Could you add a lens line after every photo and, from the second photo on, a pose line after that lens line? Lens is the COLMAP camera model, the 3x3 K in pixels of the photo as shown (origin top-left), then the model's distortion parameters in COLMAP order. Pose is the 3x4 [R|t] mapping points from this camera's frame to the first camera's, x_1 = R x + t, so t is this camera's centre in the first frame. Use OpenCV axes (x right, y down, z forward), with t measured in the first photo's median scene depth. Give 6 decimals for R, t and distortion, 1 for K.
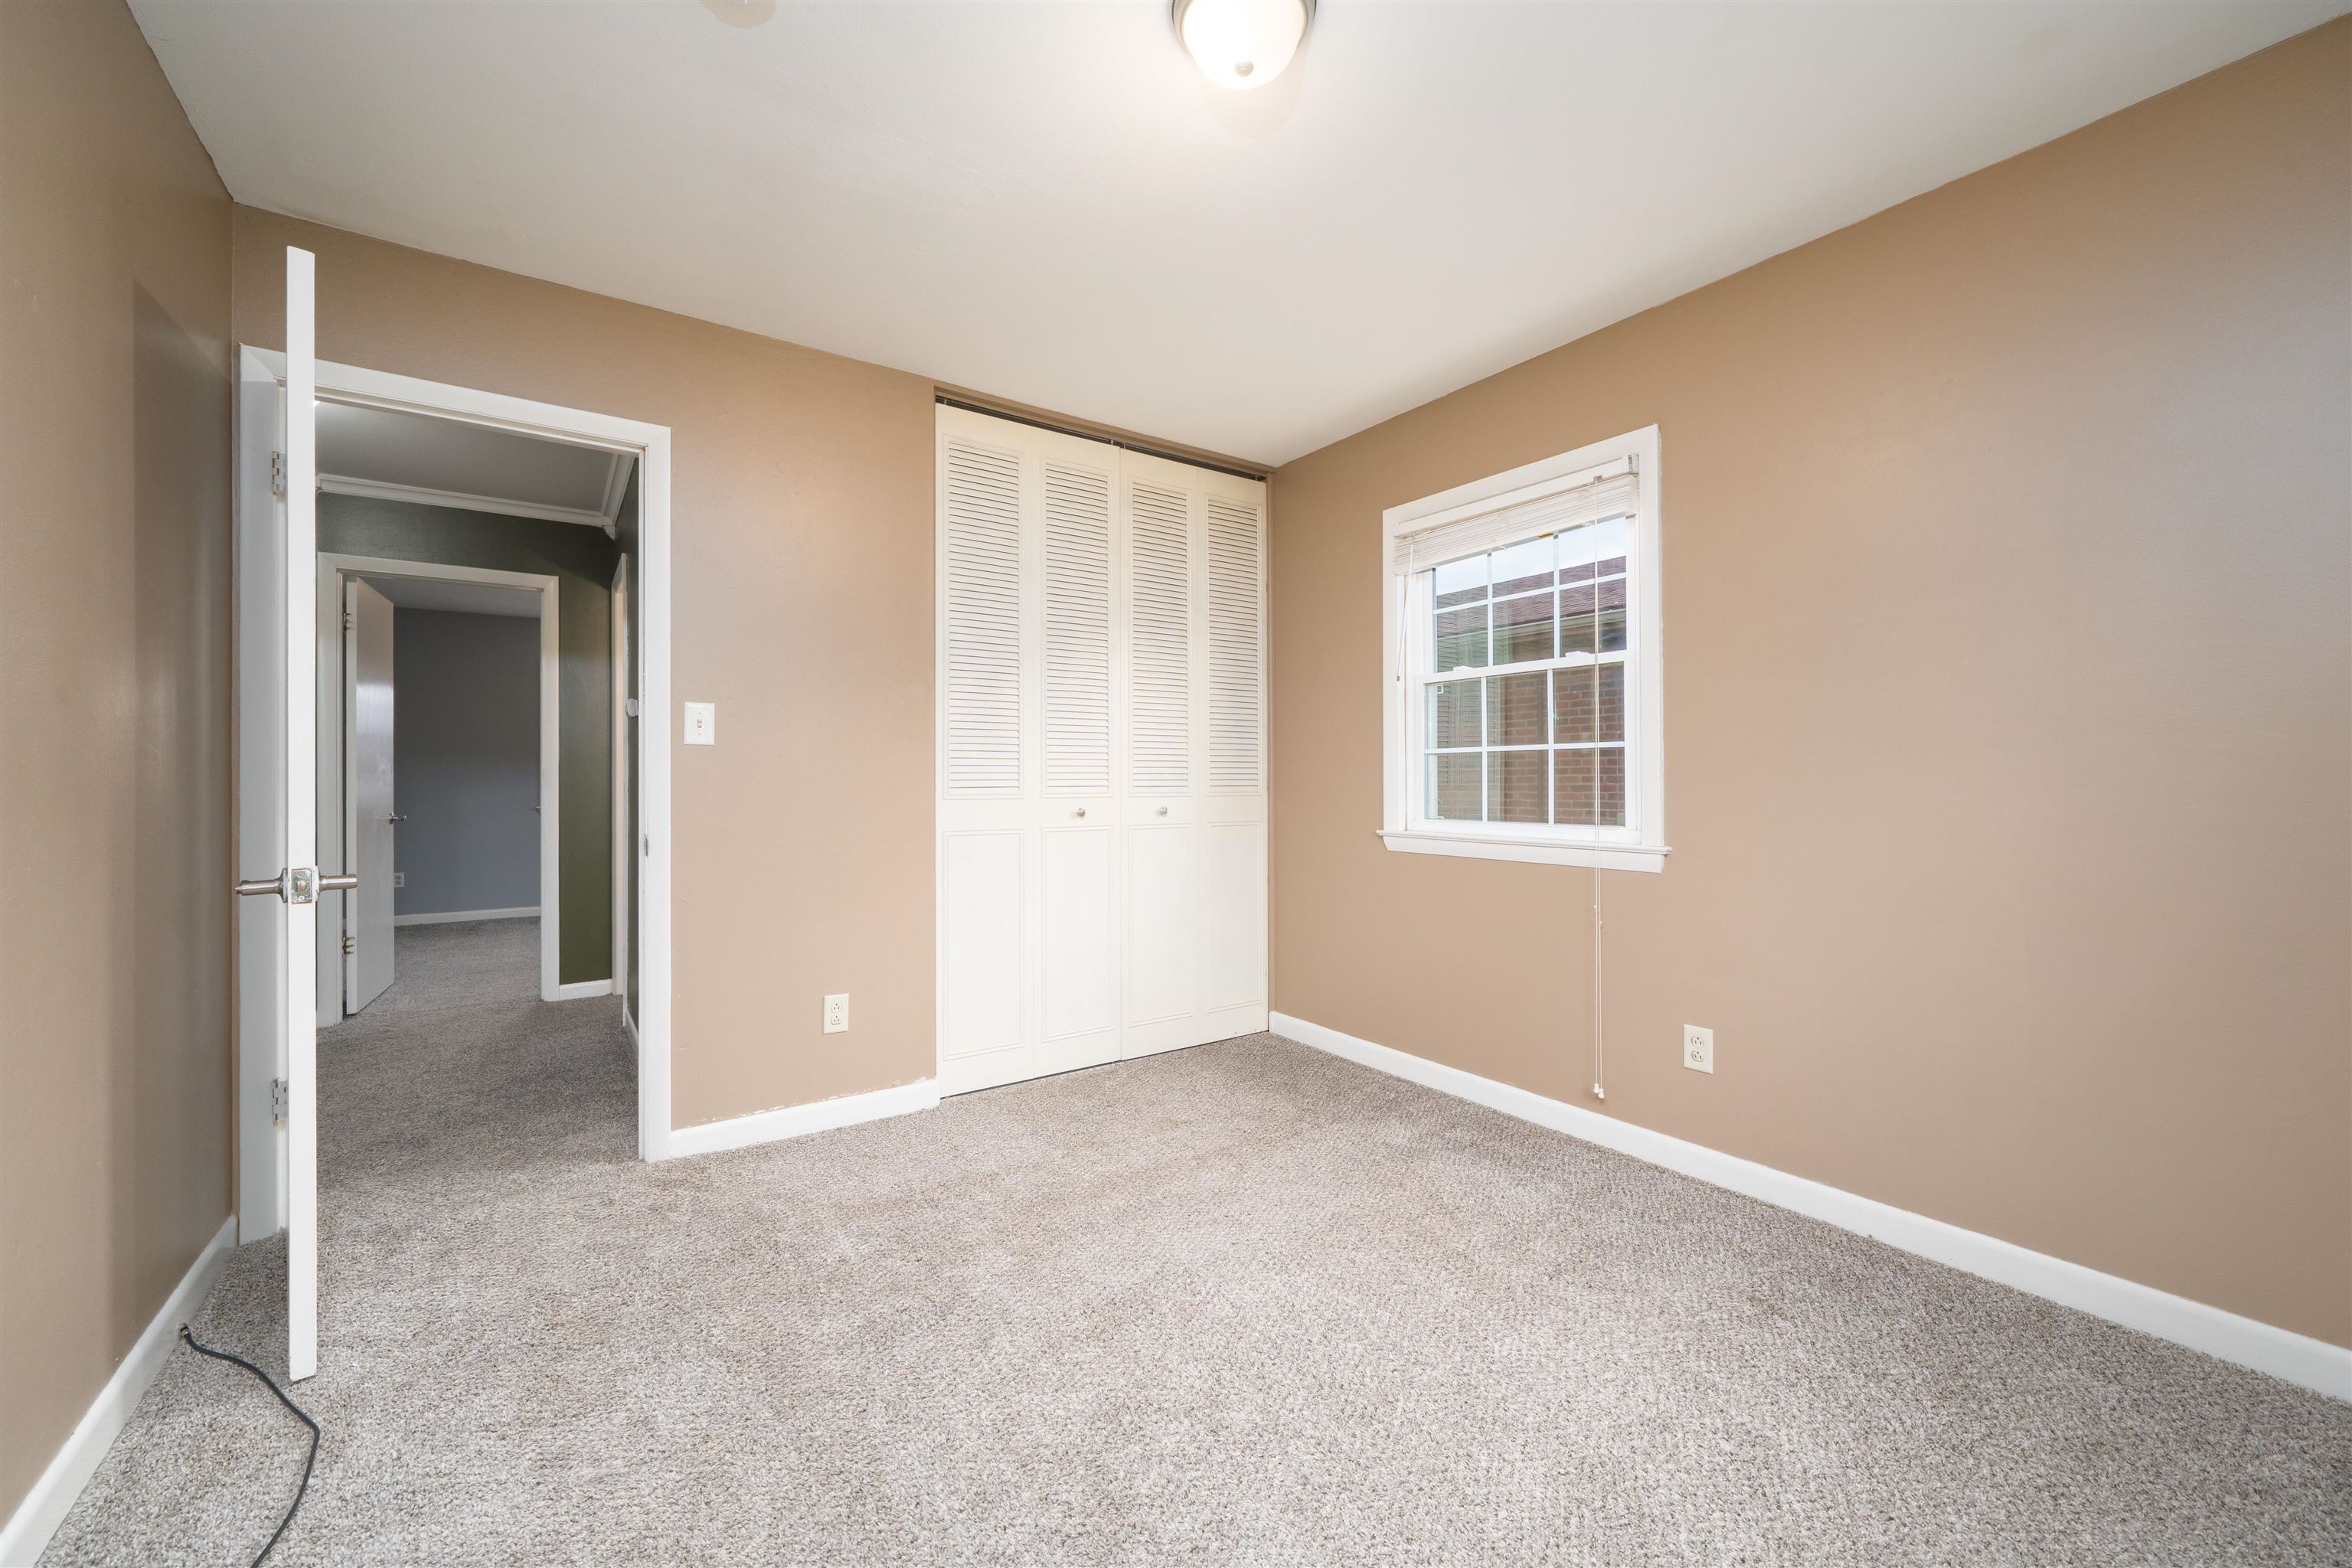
lens RADIAL K [[904.9, 0, 1163.3], [0, 904.9, 775.9], [0, 0, 1]] dist [-0.002726, -0.000560]
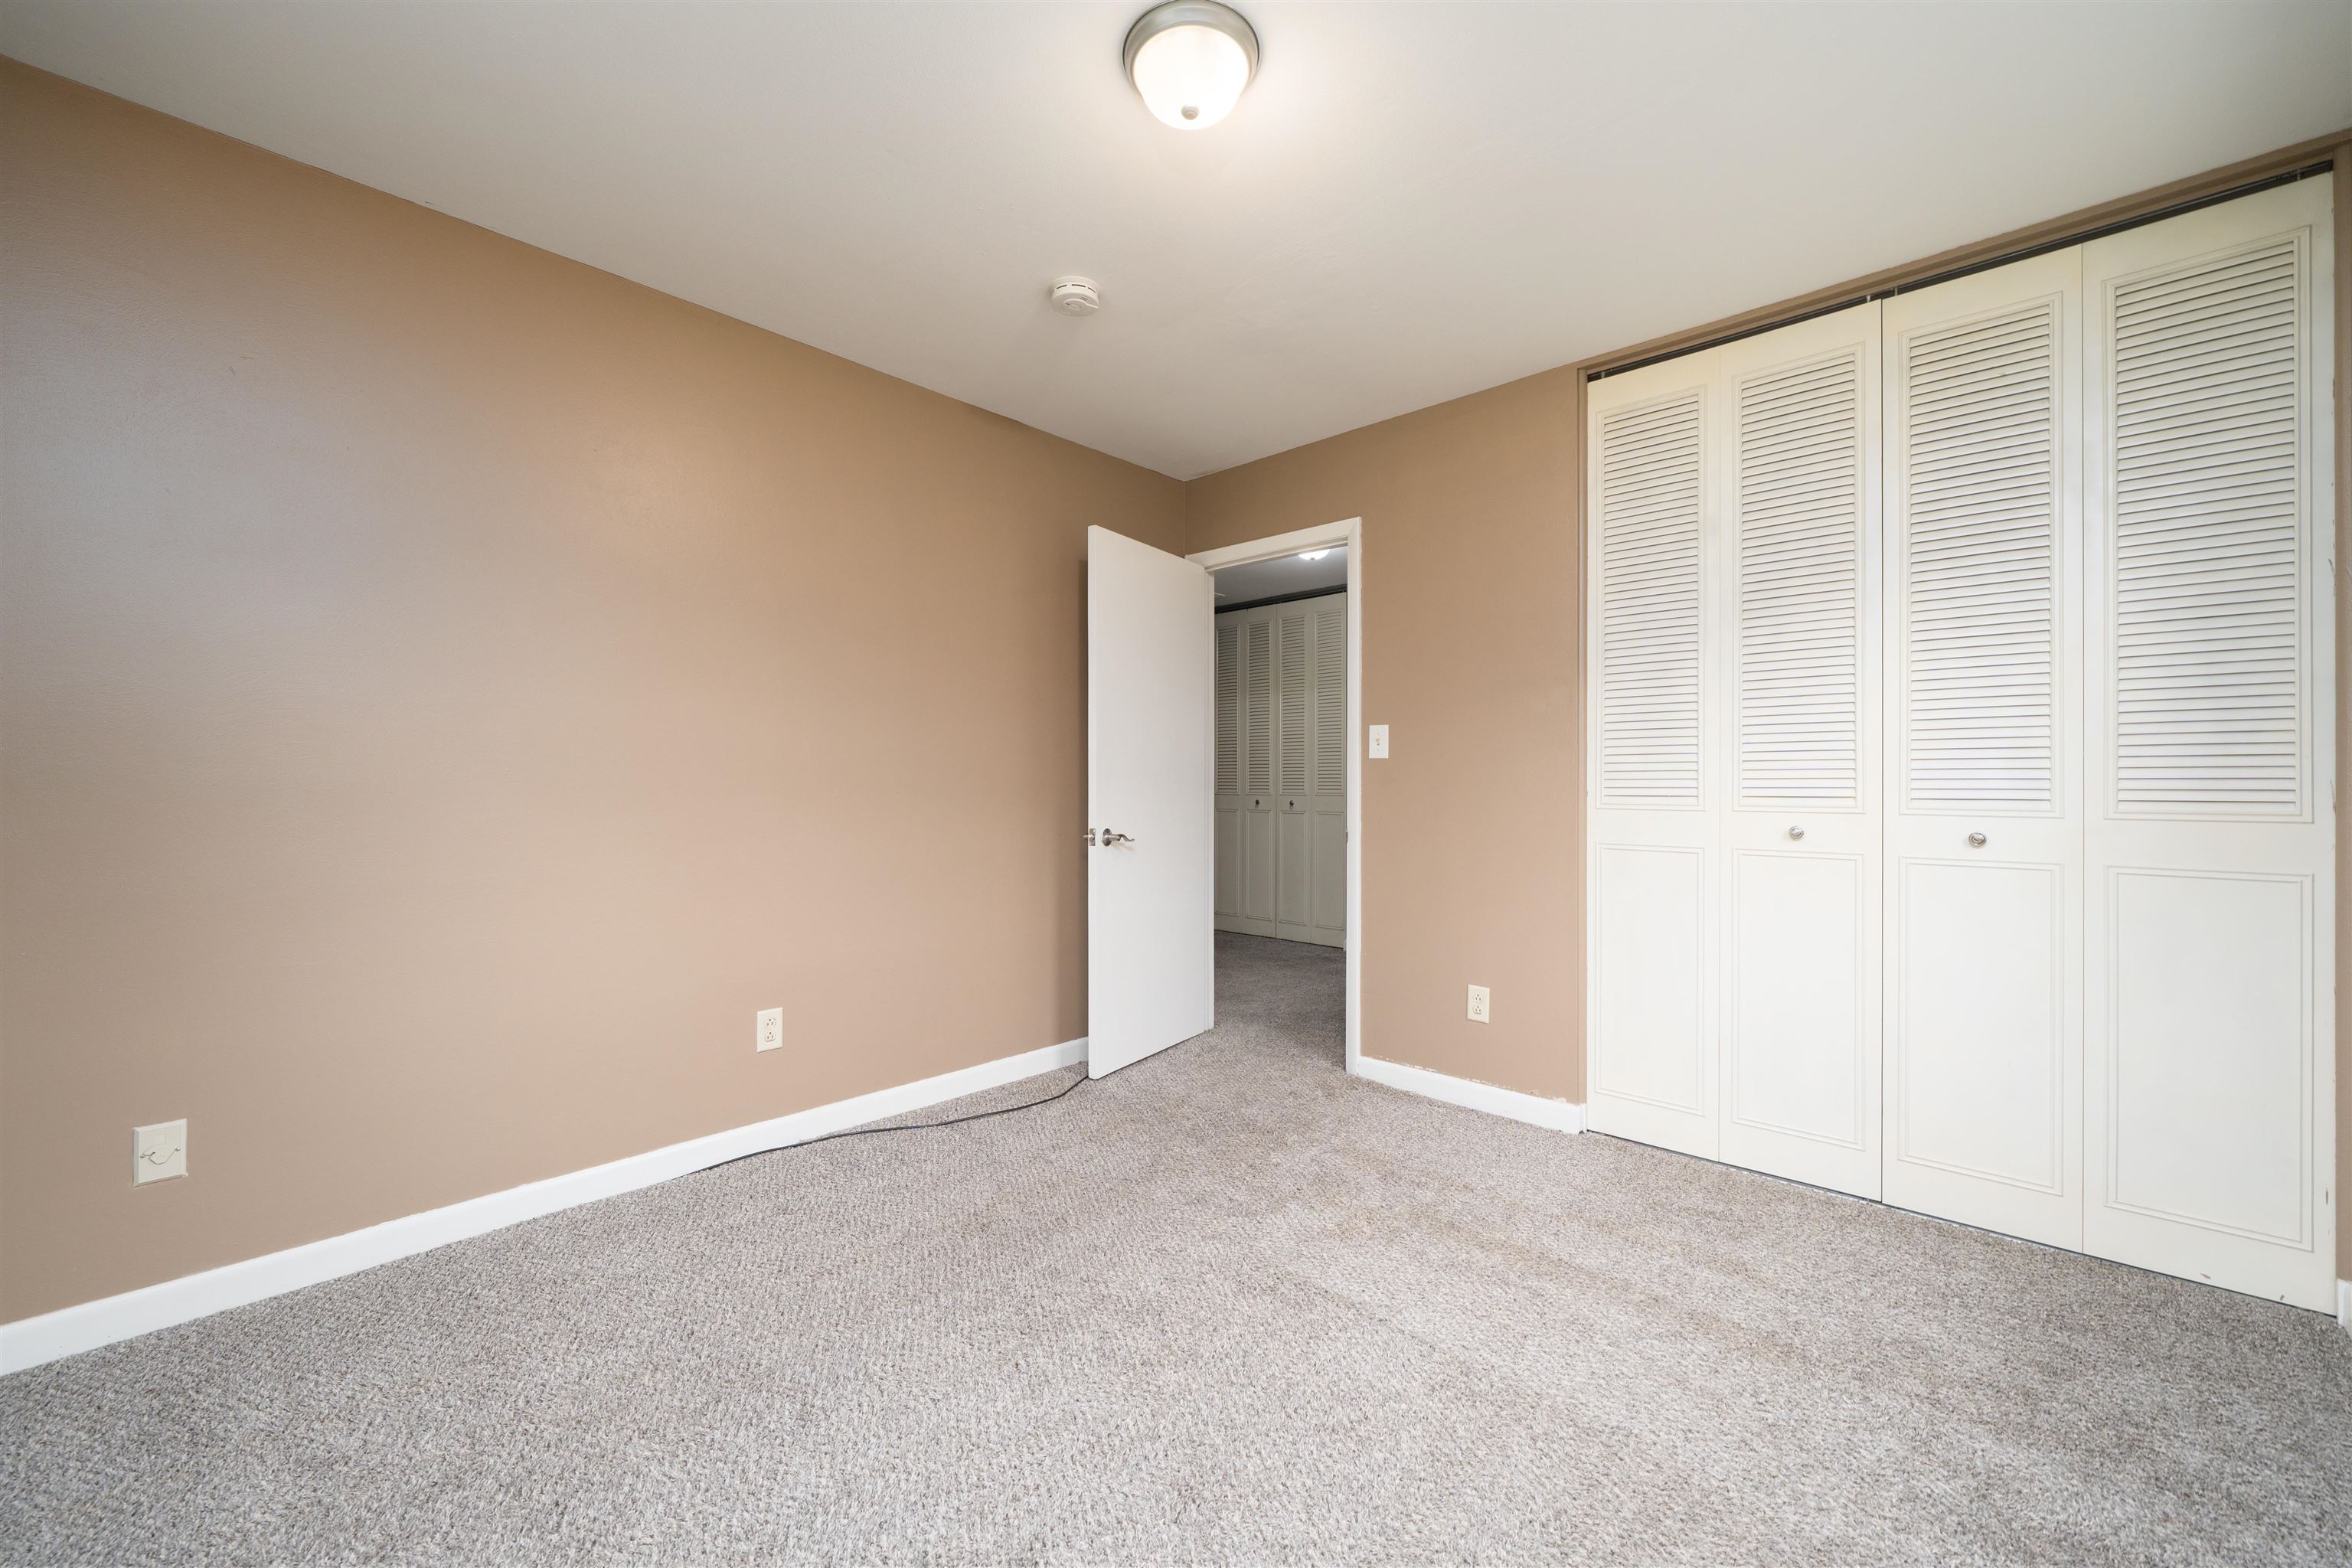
lens RADIAL K [[904.9, 0, 1180.7], [0, 904.9, 786.5], [0, 0, 1]] dist [-0.002726, -0.000560]
pose [[0.223094, 0.001367, -0.974796, 0.583439], [-0.001435, 0.999998, 0.001074, 0.003148], [0.974796, 0.001159, 0.223096, 0.397514]]
